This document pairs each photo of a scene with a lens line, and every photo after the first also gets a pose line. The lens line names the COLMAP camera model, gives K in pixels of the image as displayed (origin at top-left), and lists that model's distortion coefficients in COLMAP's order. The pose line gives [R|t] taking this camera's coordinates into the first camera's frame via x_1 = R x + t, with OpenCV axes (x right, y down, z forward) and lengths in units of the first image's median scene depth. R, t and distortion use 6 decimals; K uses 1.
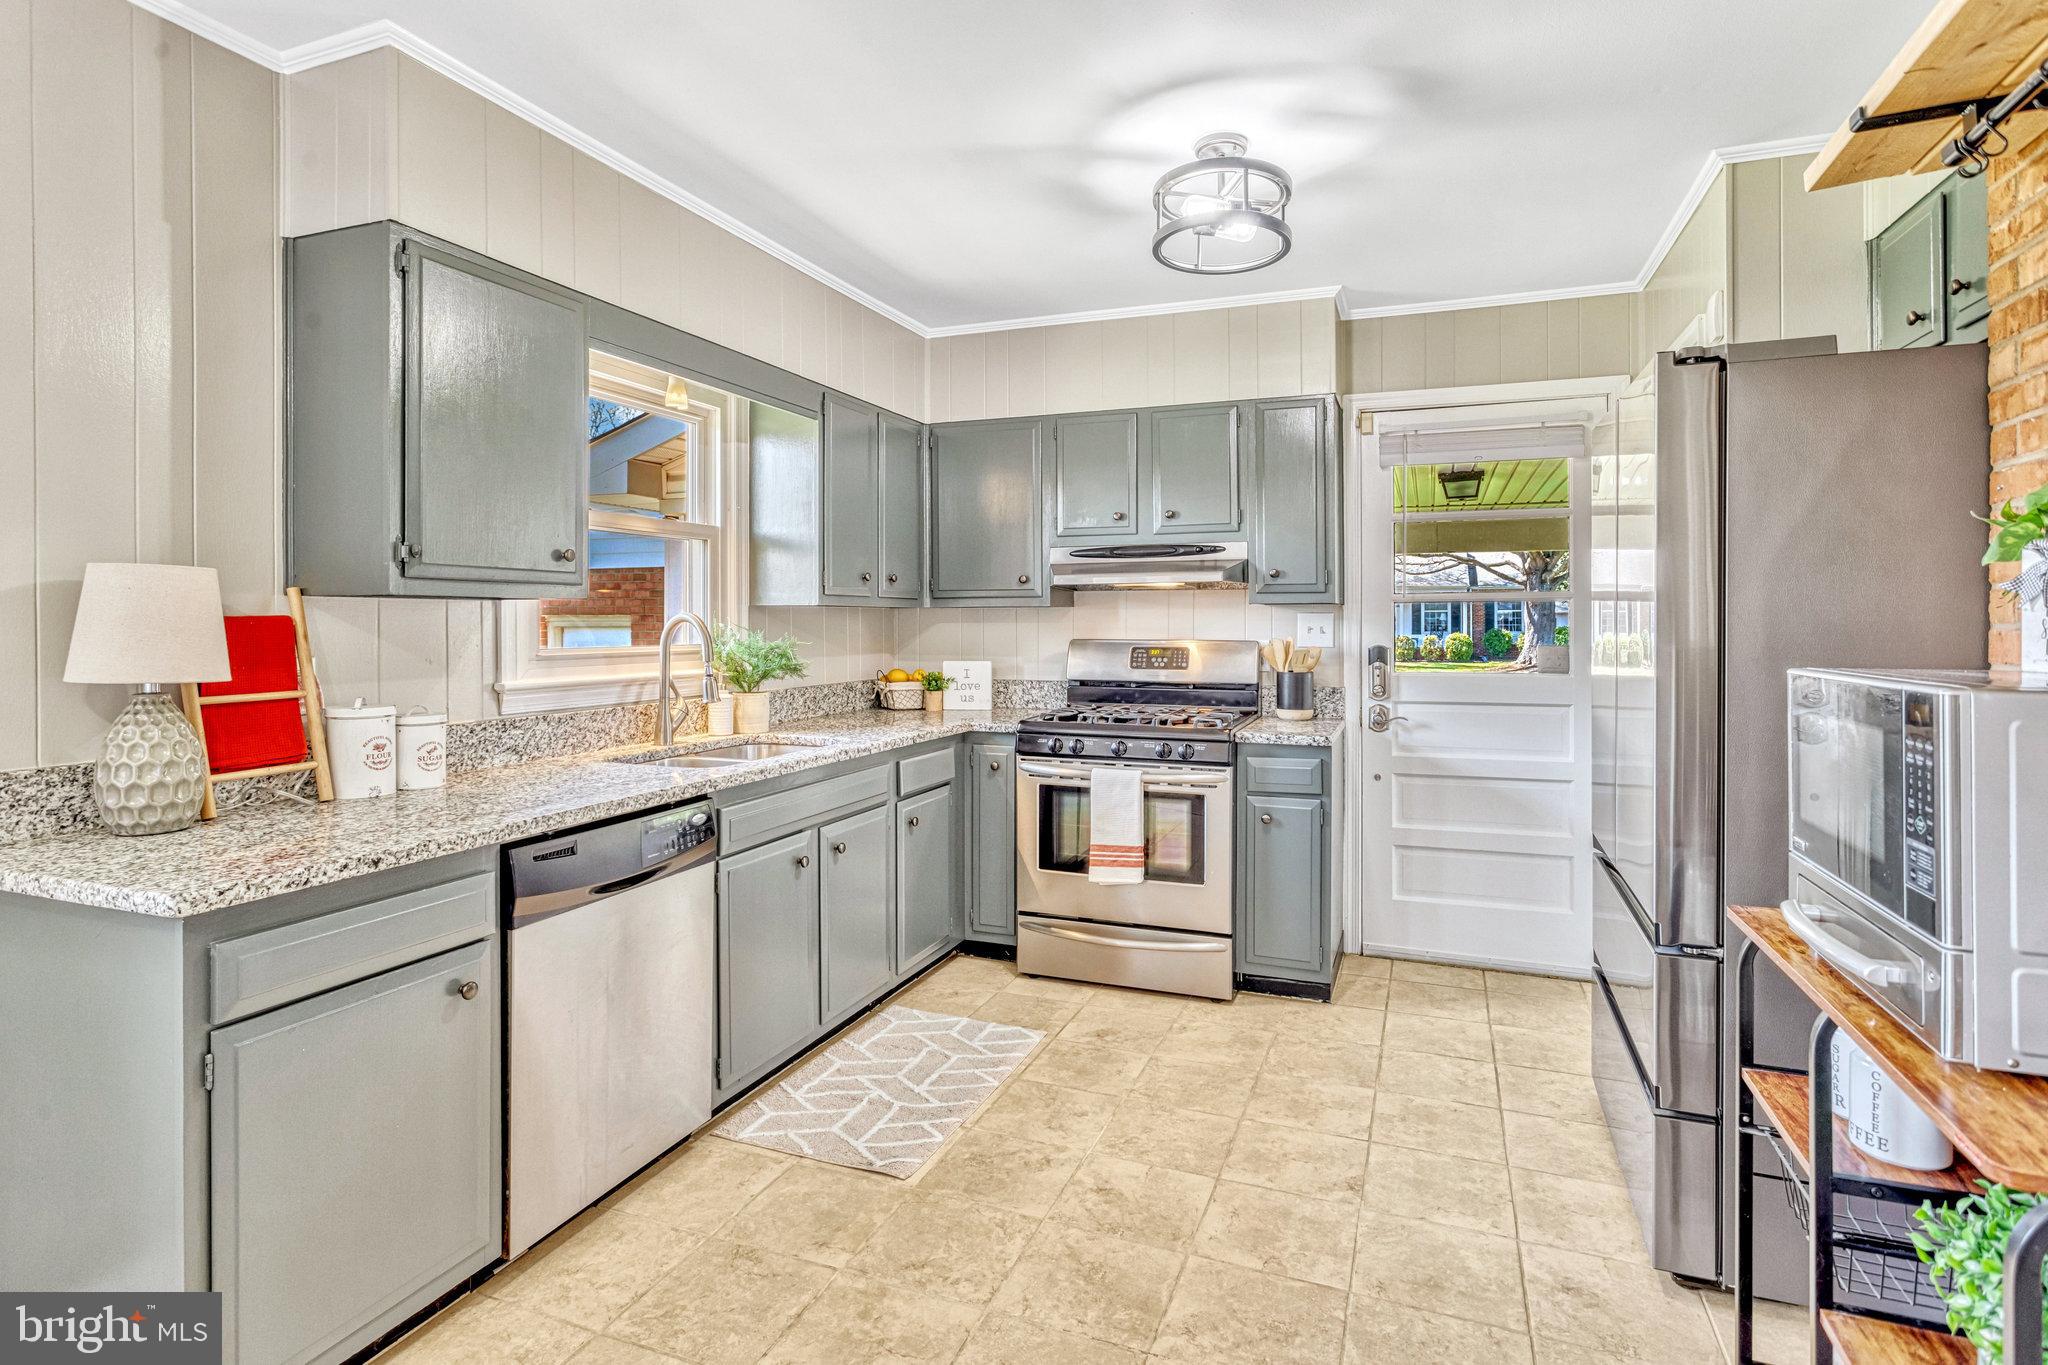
lens RADIAL K [[1064.4, 0, 1024.6], [0, 1064.4, 615.3], [0, 0, 1]] dist [-0.011704, 0.010354]
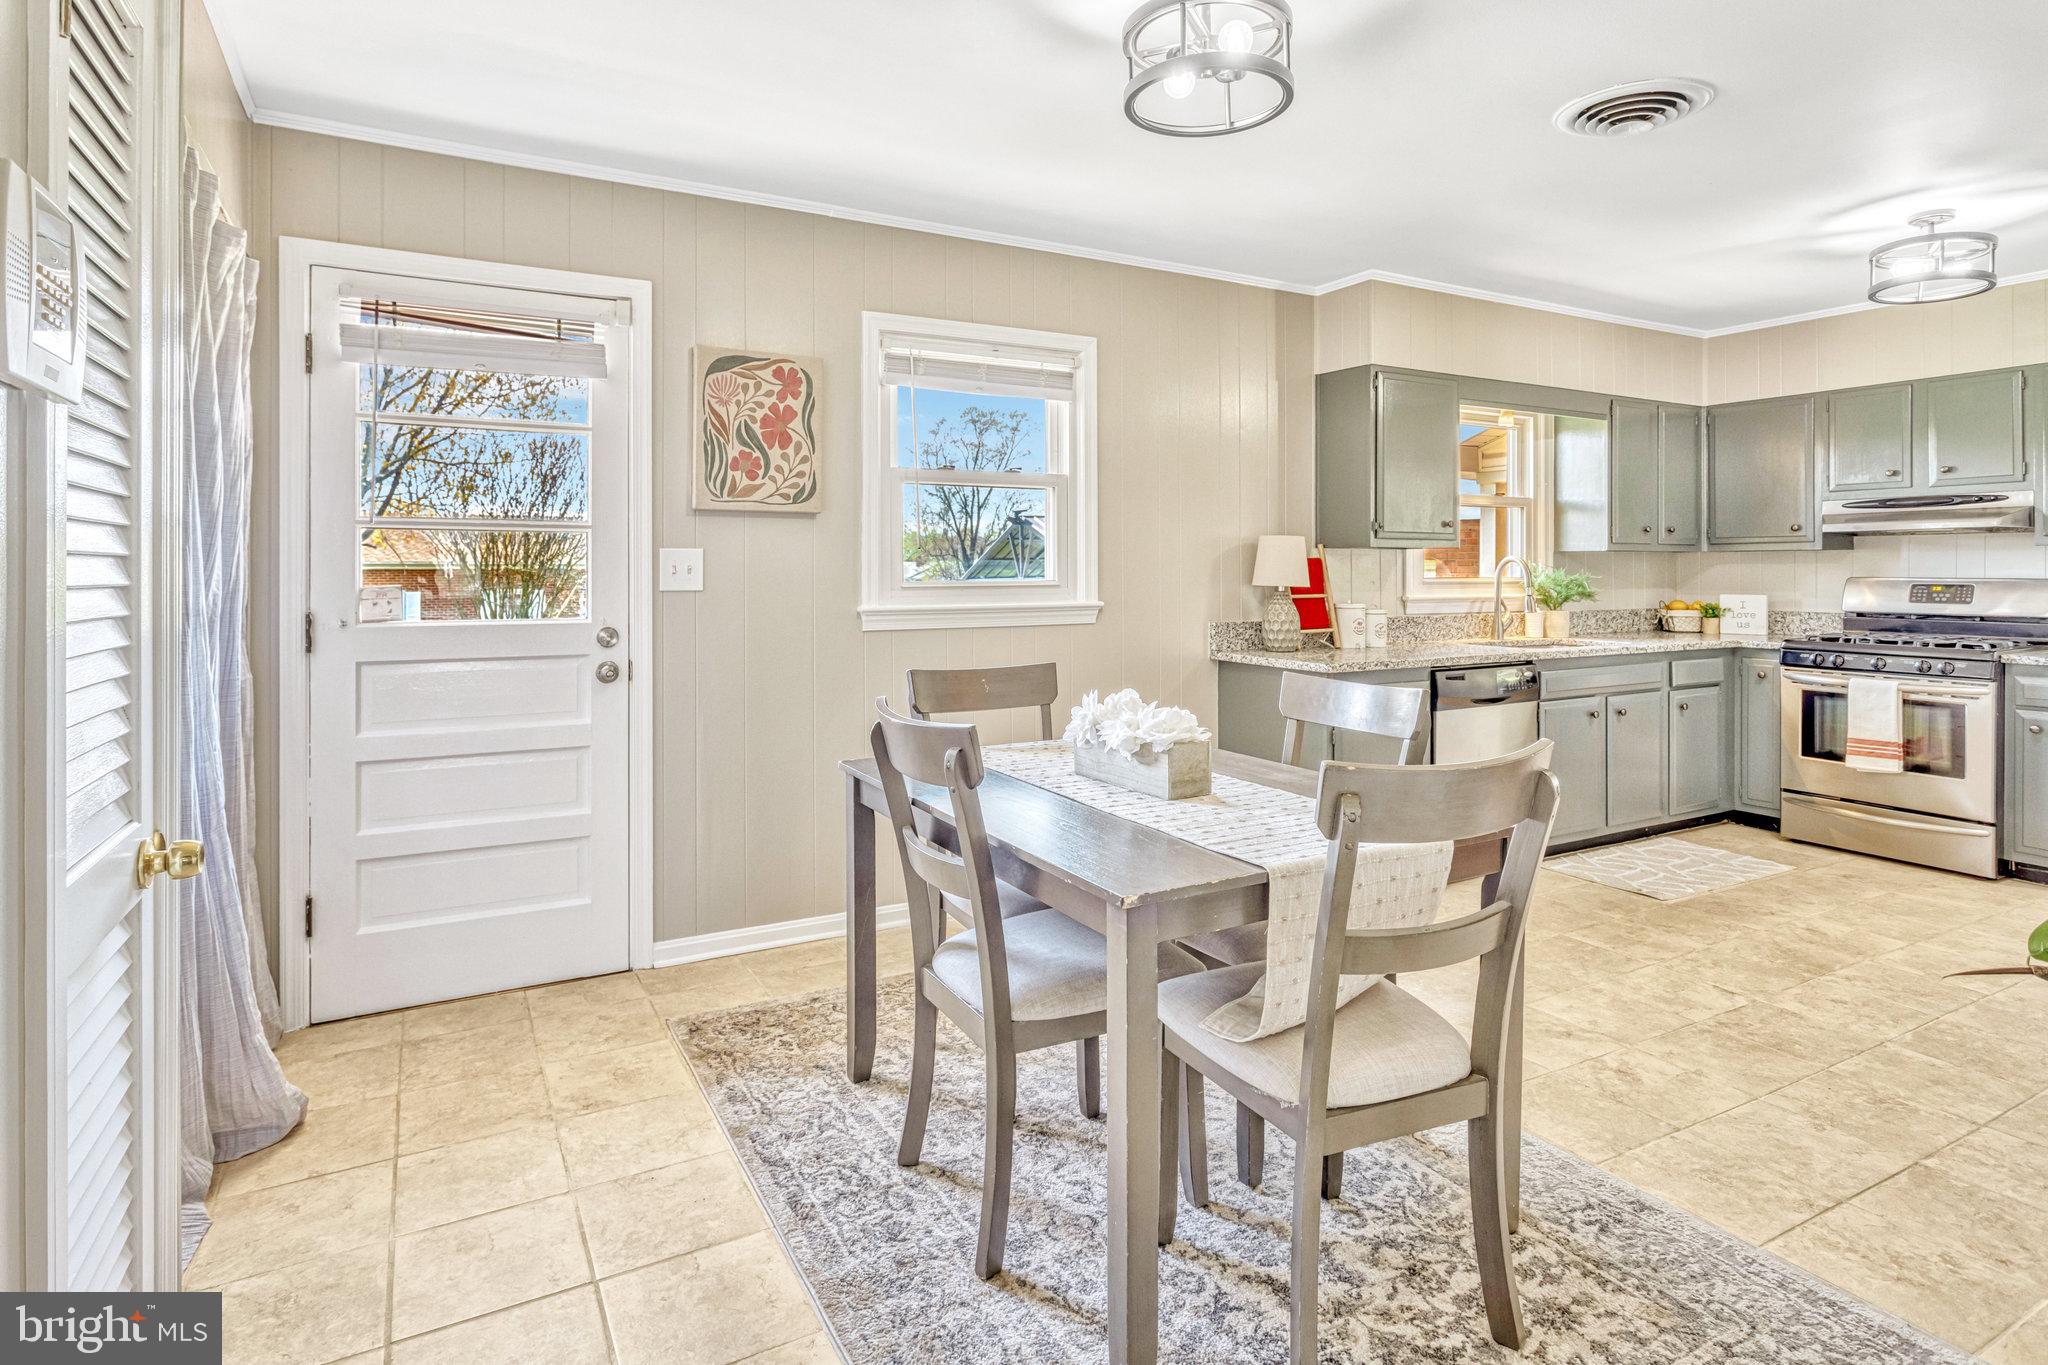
lens RADIAL K [[1096.6, 0, 1017.8], [0, 1096.6, 572.4], [0, 0, 1]] dist [0.003657, 0.001906]
pose [[0.771052, 0.002716, -0.636767, 0.133650], [0.002515, 0.999970, 0.007310, 0.007168], [0.636767, -0.007238, 0.771022, -0.636033]]
